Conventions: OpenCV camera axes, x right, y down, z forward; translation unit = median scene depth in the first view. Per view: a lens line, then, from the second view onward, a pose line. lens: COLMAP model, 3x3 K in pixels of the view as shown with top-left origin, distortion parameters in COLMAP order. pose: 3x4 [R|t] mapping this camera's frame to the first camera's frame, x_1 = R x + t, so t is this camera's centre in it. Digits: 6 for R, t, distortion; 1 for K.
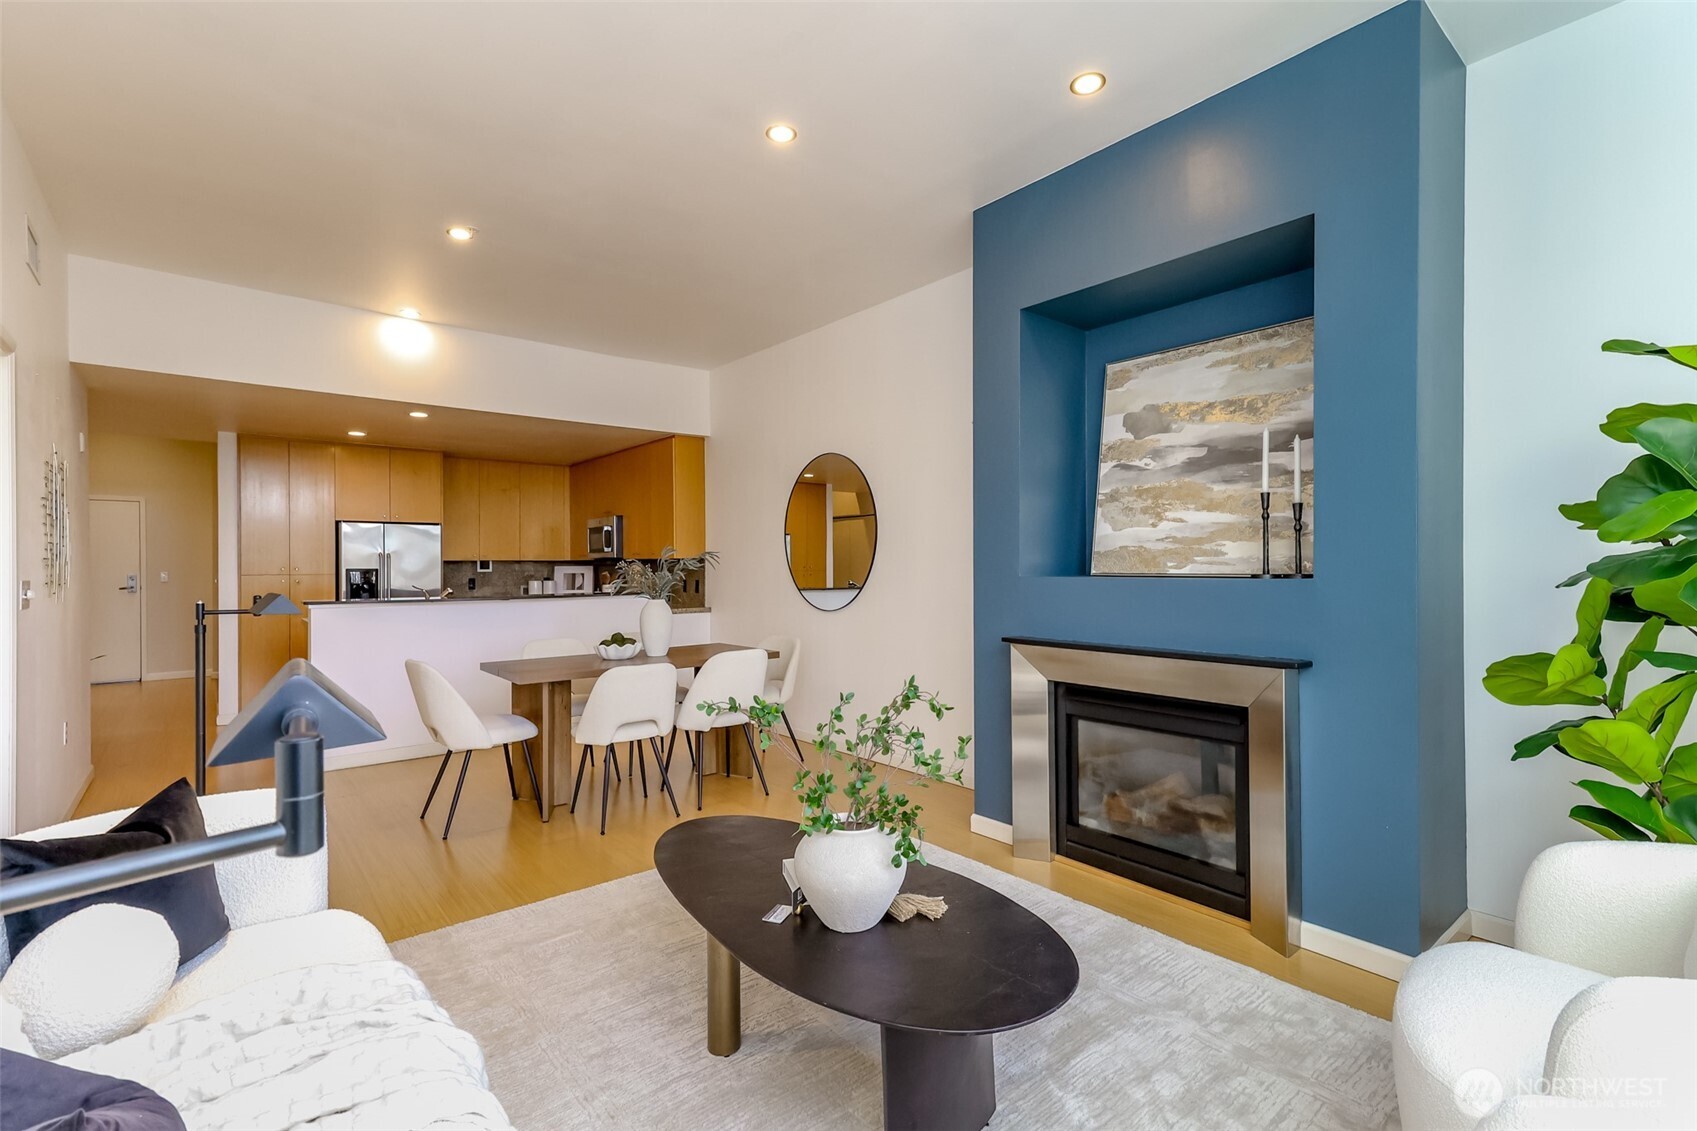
lens RADIAL K [[767.2, 0, 850.2], [0, 767.2, 568.3], [0, 0, 1]] dist [0.020078, 0.001307]
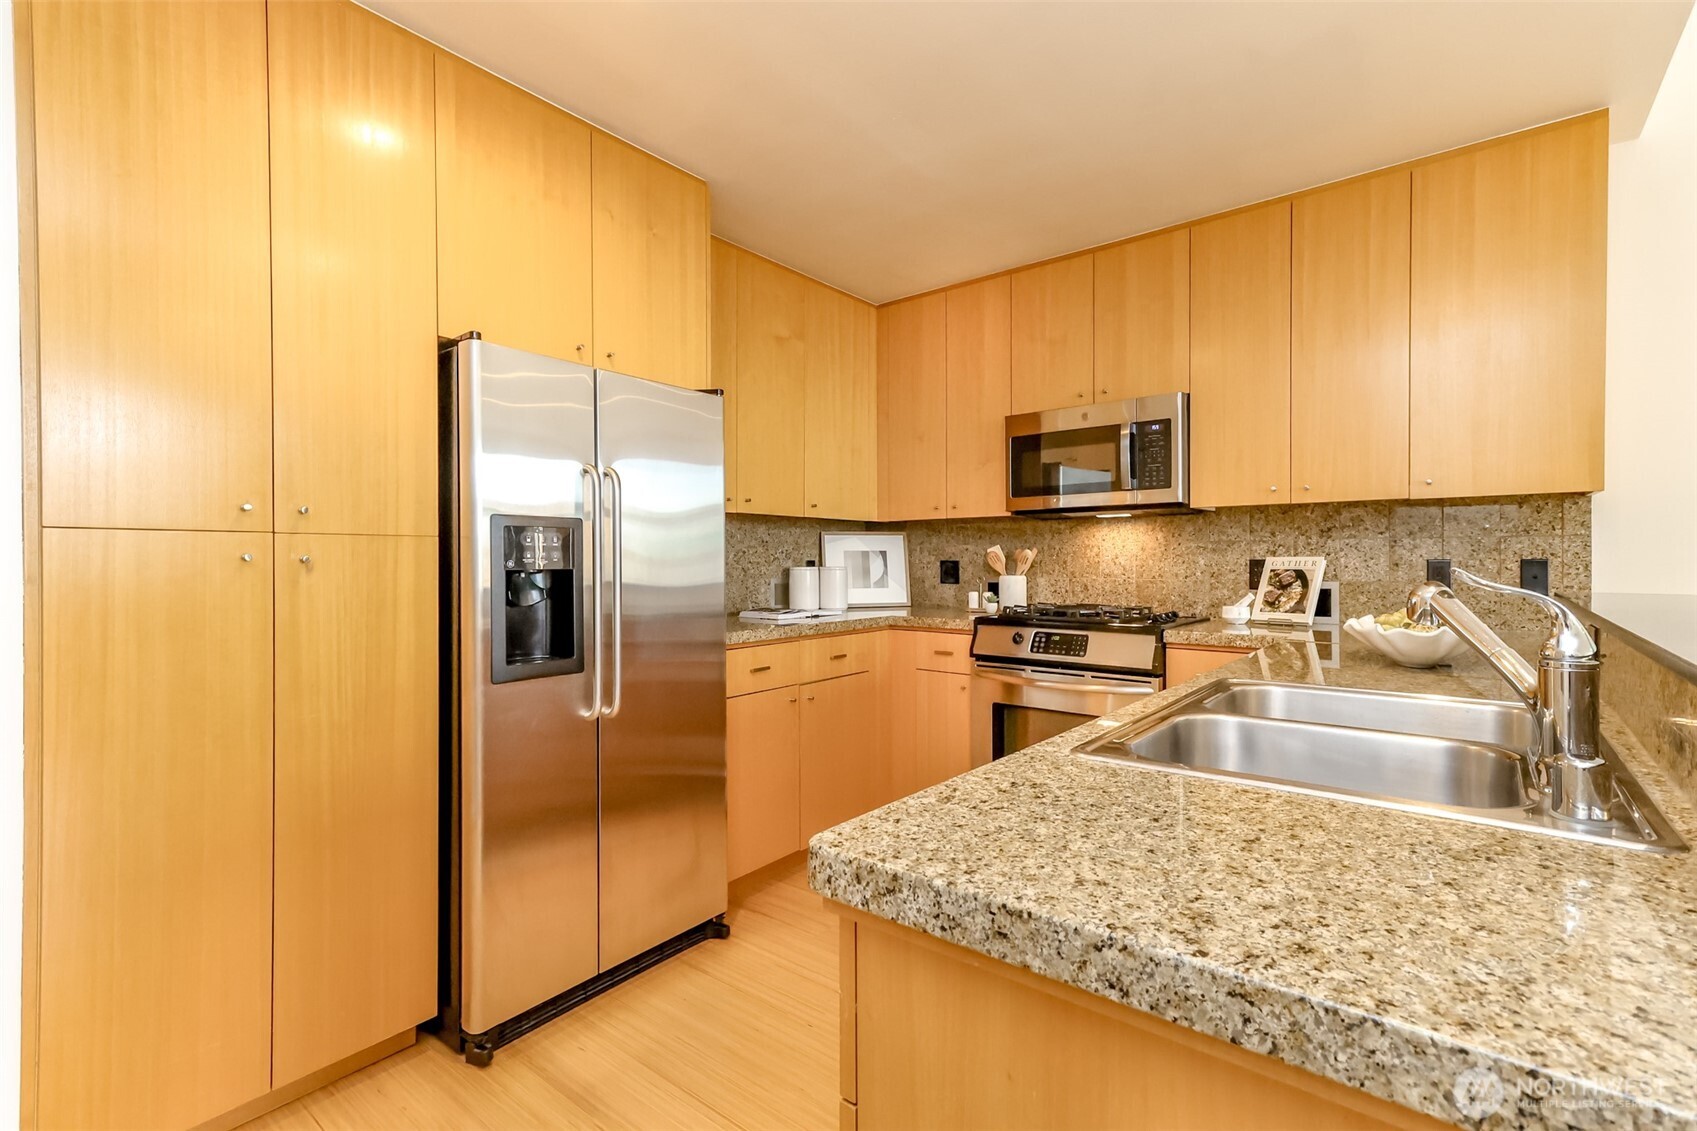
lens RADIAL K [[767.2, 0, 844.7], [0, 767.2, 569.3], [0, 0, 1]] dist [0.020078, 0.001307]
pose [[0.978837, -0.000558, 0.204642, -0.585487], [-0.000864, 0.999976, 0.006861, 0.017809], [-0.204641, -0.006892, 0.978813, 0.709087]]
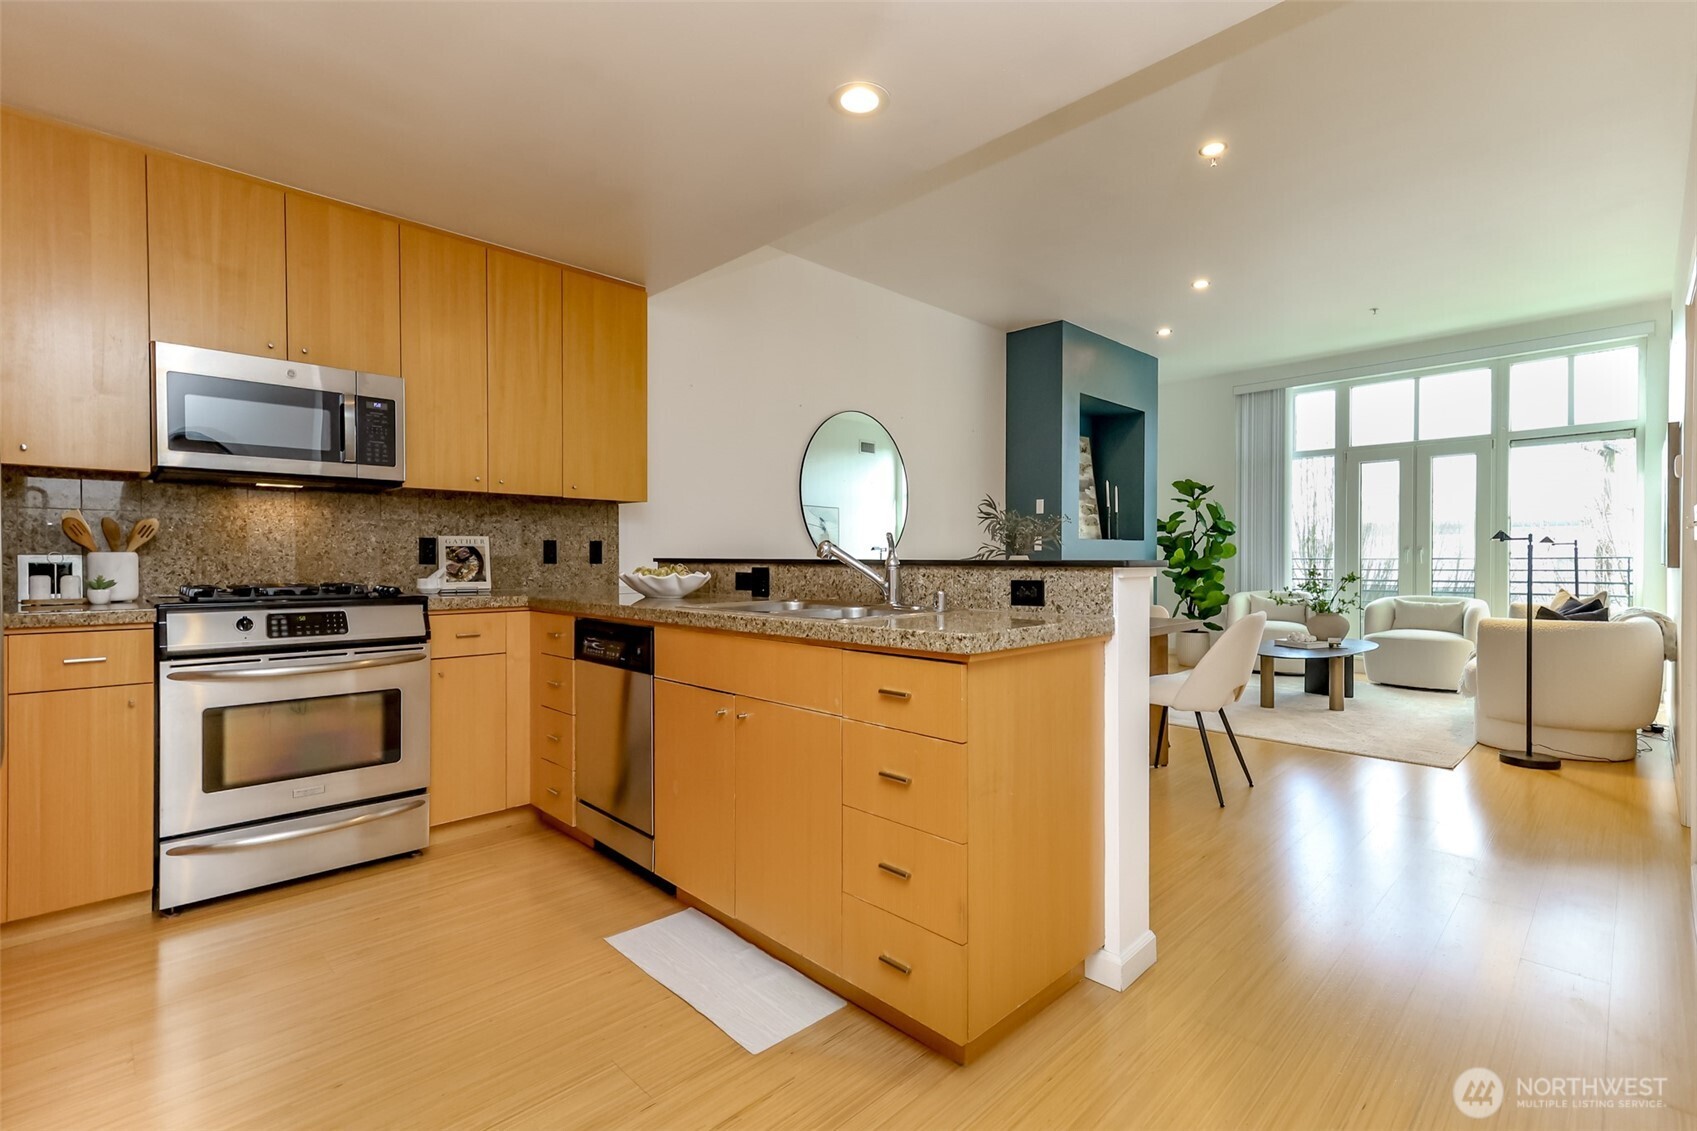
lens RADIAL K [[767.2, 0, 867.9], [0, 767.2, 565.1], [0, 0, 1]] dist [0.020078, 0.001307]
pose [[-0.101656, -0.005224, 0.994806, -0.787119], [0.005076, 0.999970, 0.005770, 0.030975], [-0.994807, 0.005637, -0.101626, 0.854790]]
